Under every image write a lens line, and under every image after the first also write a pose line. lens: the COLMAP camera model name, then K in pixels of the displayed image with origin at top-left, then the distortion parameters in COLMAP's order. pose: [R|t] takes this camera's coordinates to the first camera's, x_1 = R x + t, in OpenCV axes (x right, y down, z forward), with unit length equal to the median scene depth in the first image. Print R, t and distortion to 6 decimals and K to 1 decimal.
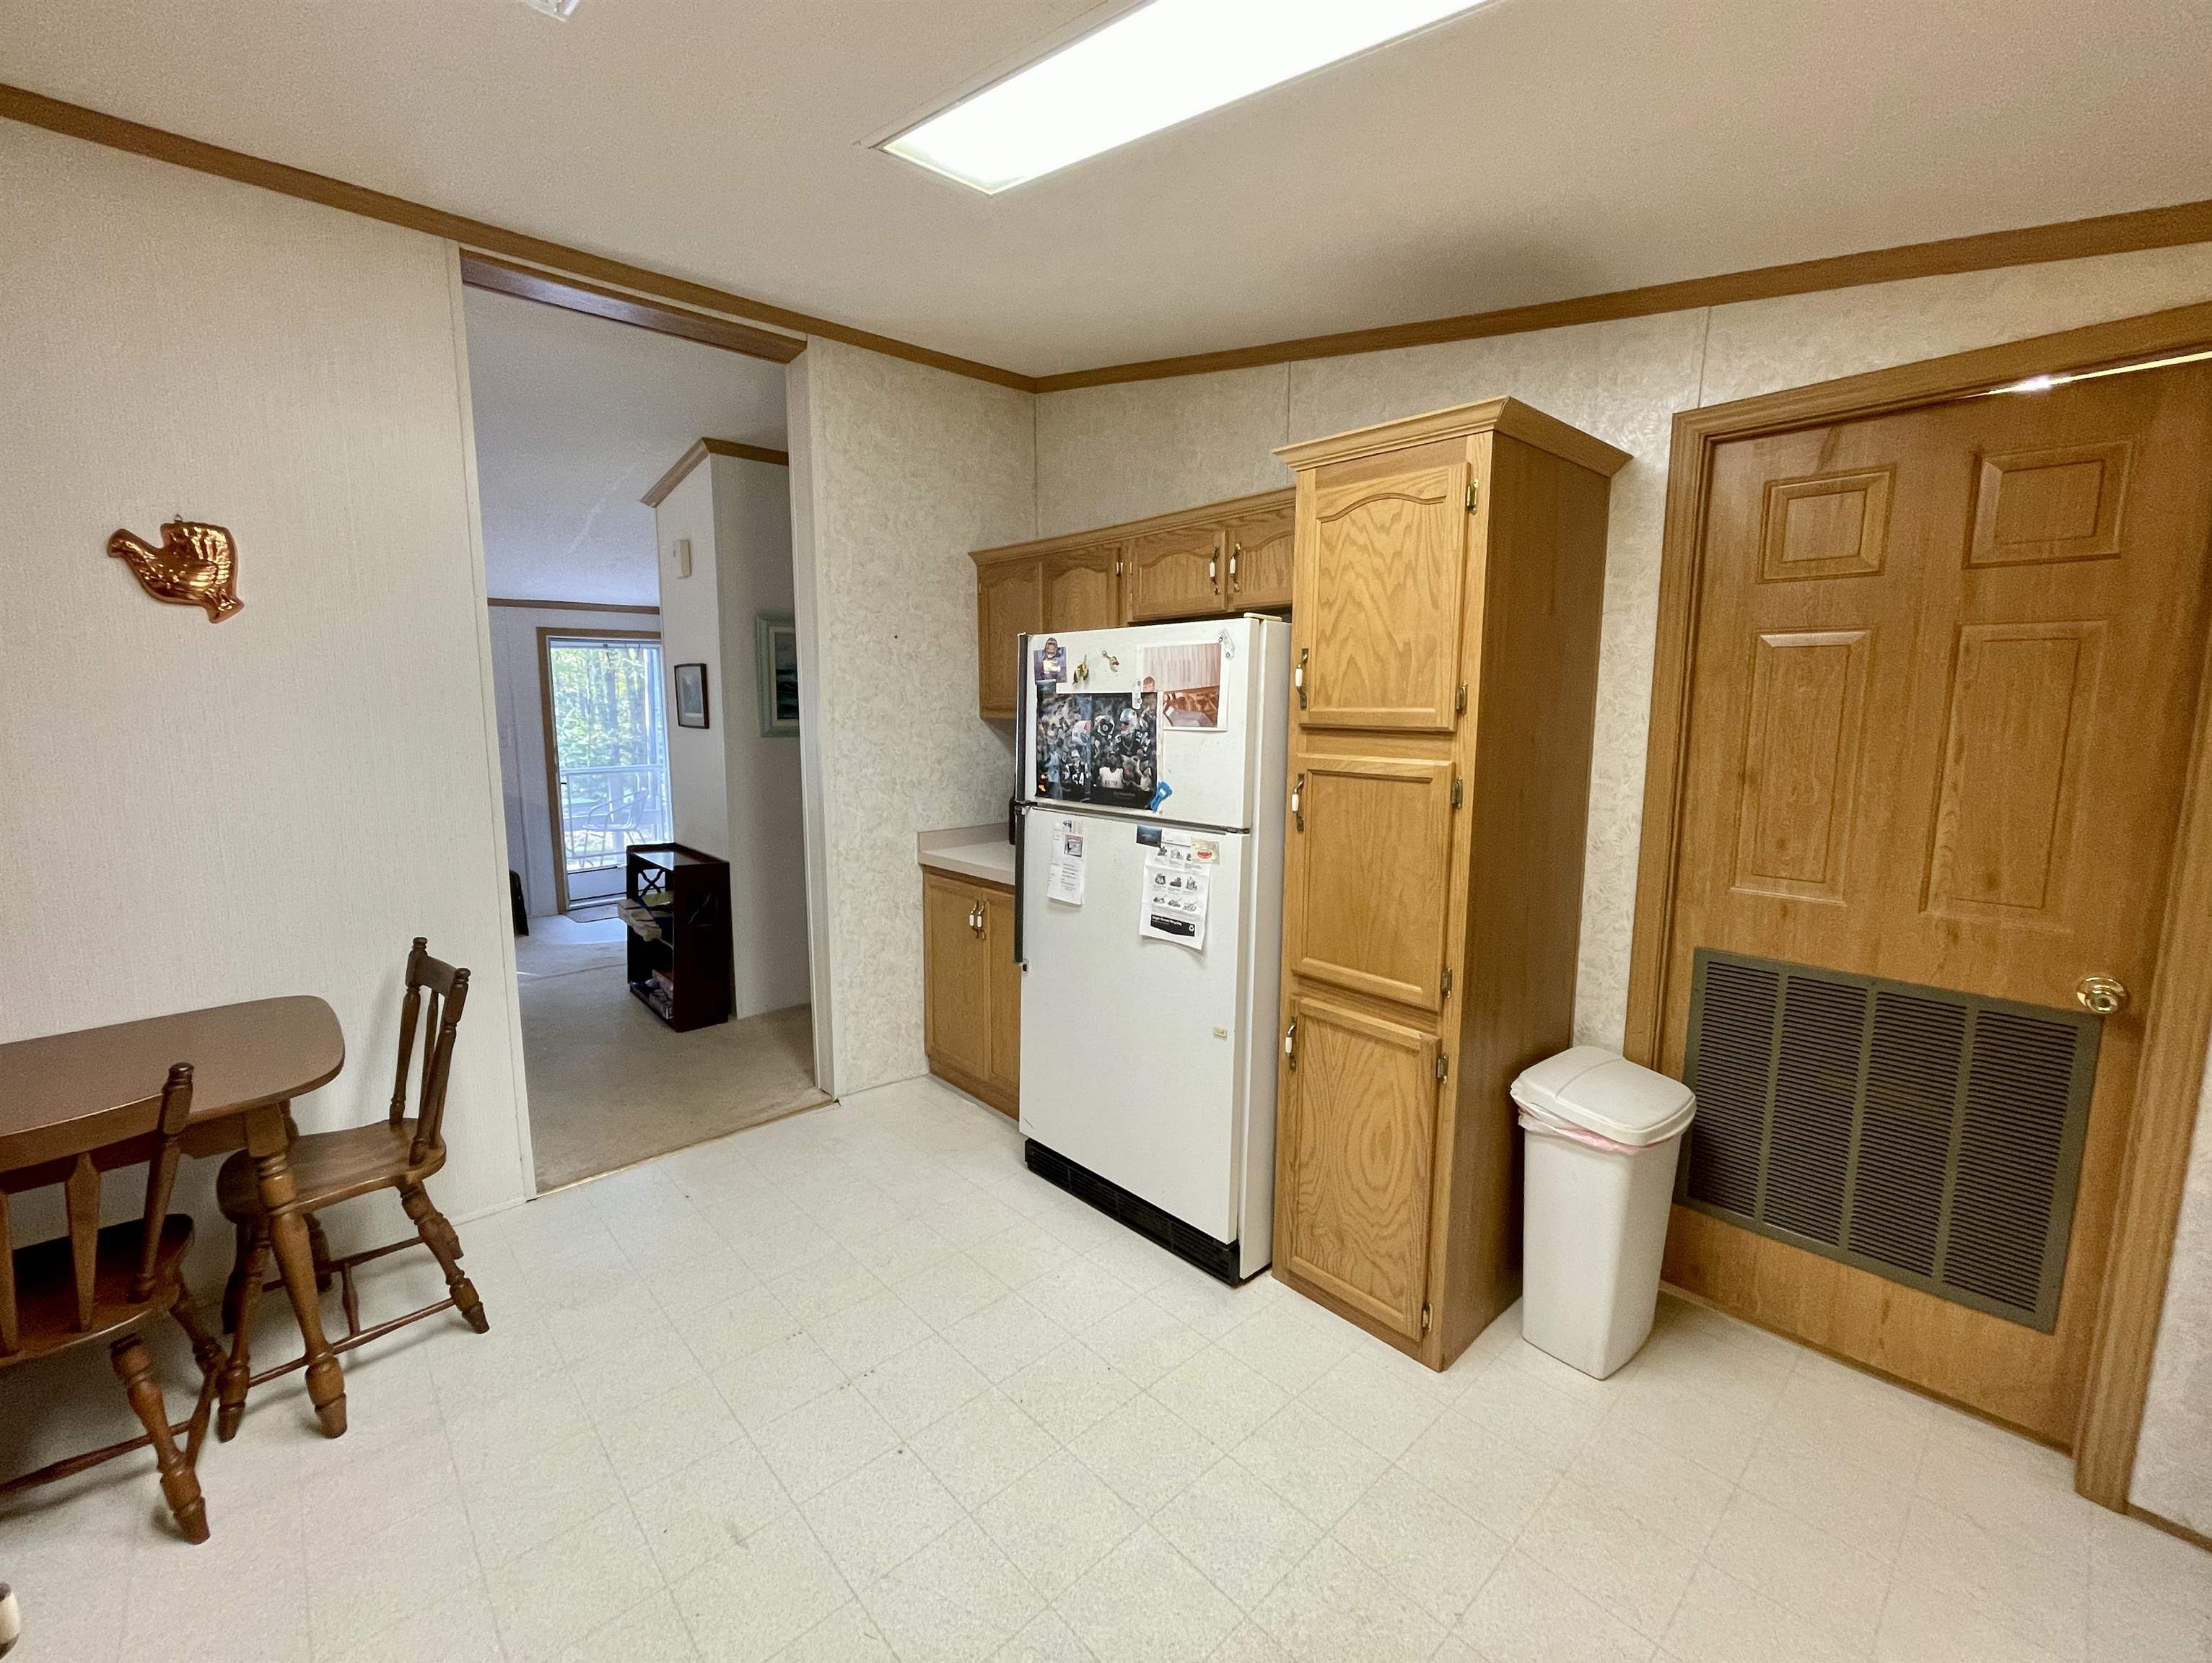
lens RADIAL K [[918.7, 0, 1062.1], [0, 918.7, 811.3], [0, 0, 1]] dist [-0.012937, -0.000422]
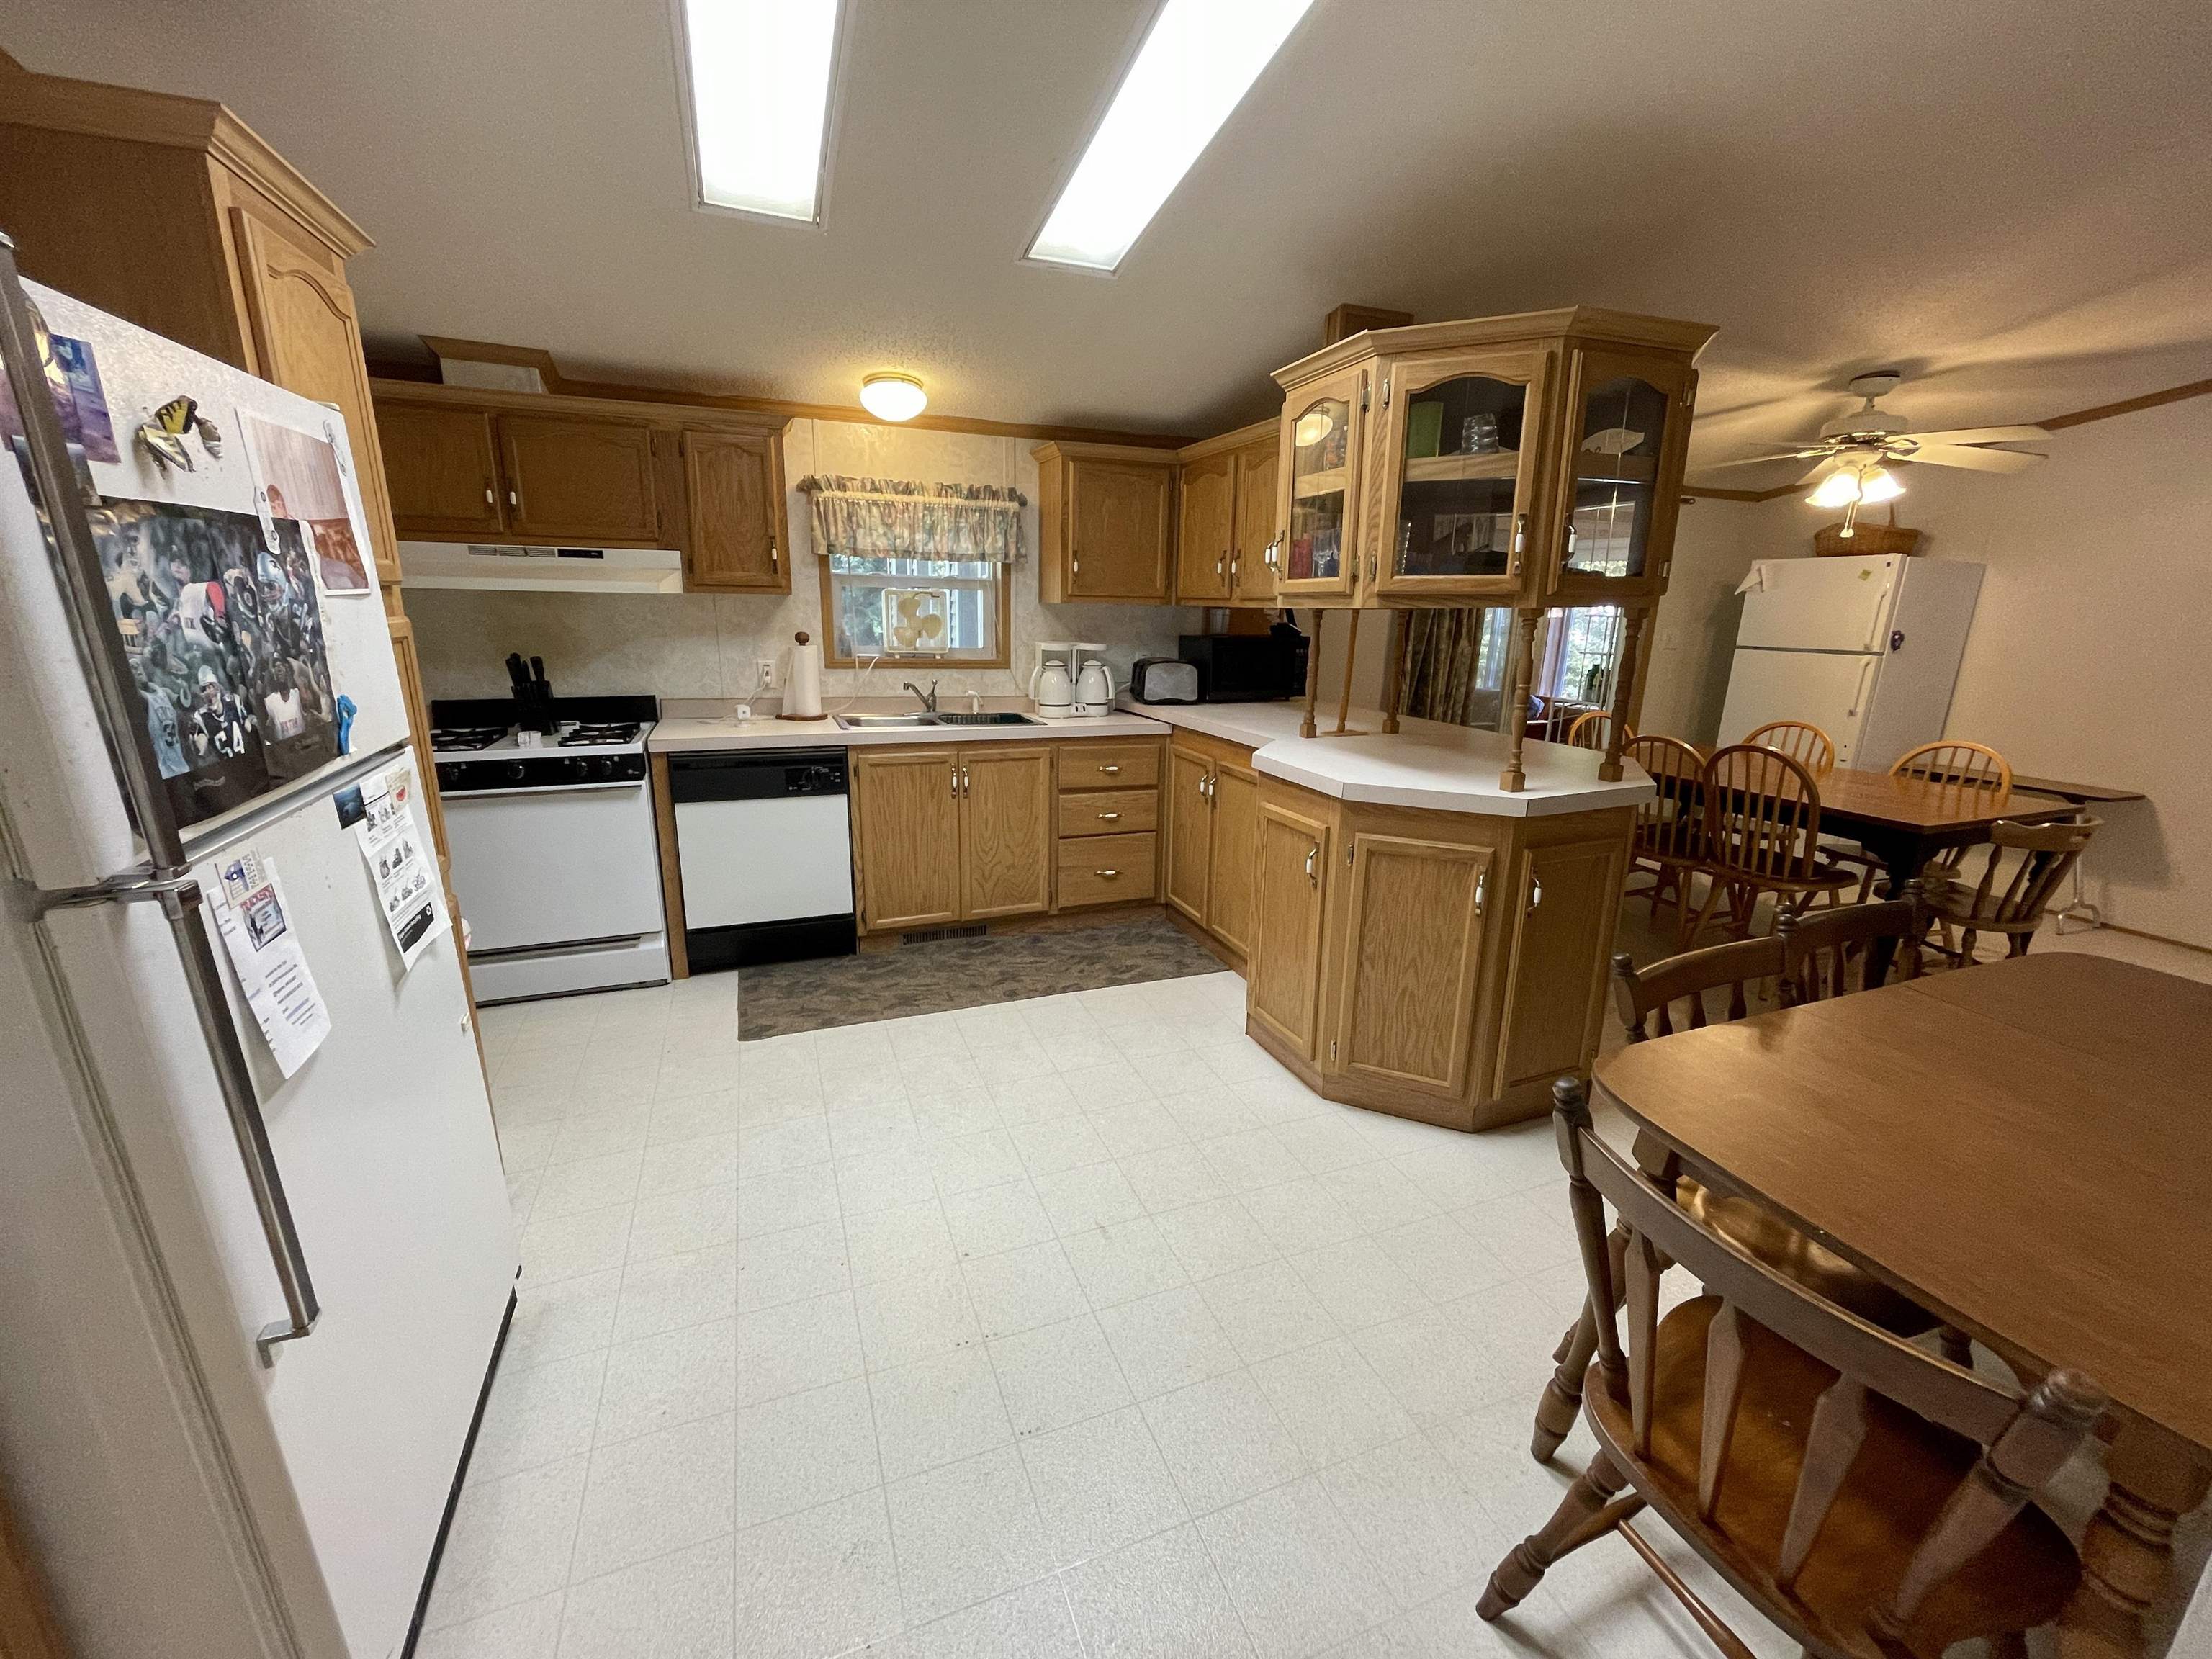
lens RADIAL K [[894.6, 0, 1105.8], [0, 894.6, 828.2], [0, 0, 1]] dist [-0.005857, 0.000534]
pose [[-0.943562, -0.103587, 0.314579, -0.506479], [0.019886, 0.930397, 0.366014, -0.147958], [-0.330598, 0.351613, -0.875827, 1.389847]]
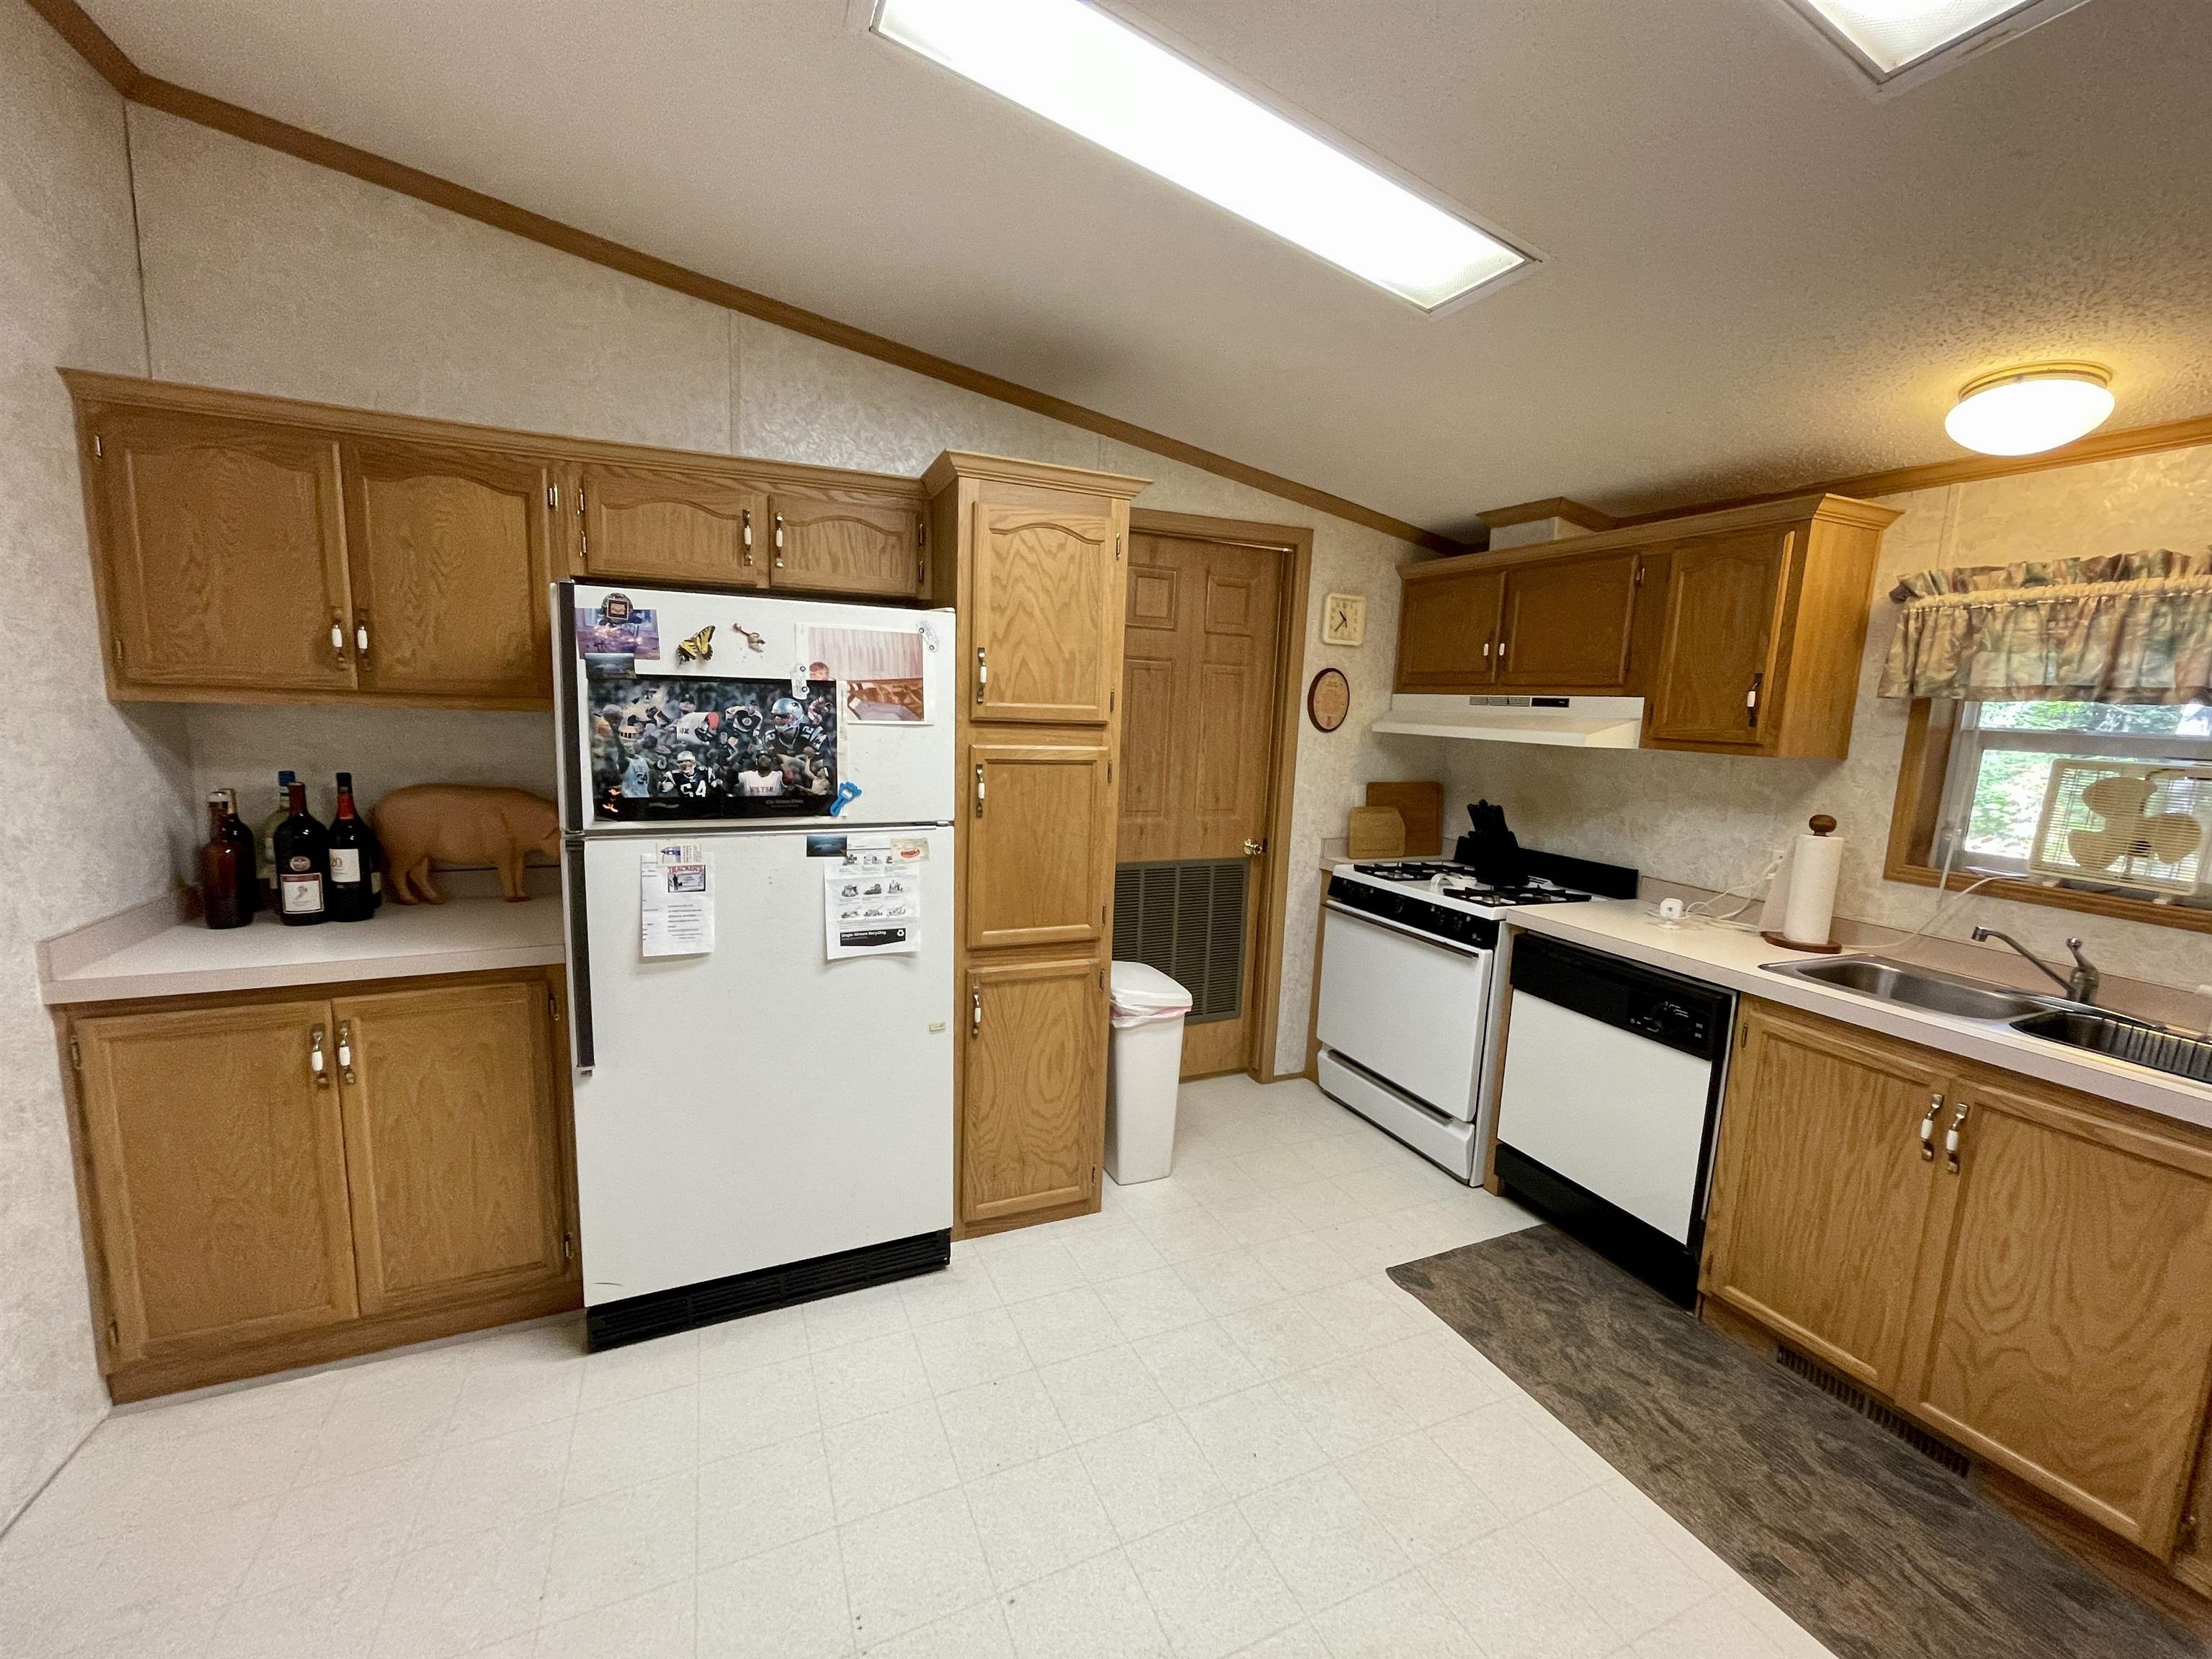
lens RADIAL K [[894.6, 0, 1102.2], [0, 894.6, 826.8], [0, 0, 1]] dist [-0.005857, 0.000534]
pose [[0.290567, -0.119396, 0.949376, -0.673828], [0.083237, 0.991577, 0.099228, -0.056980], [-0.953227, 0.050190, 0.298058, 0.526479]]
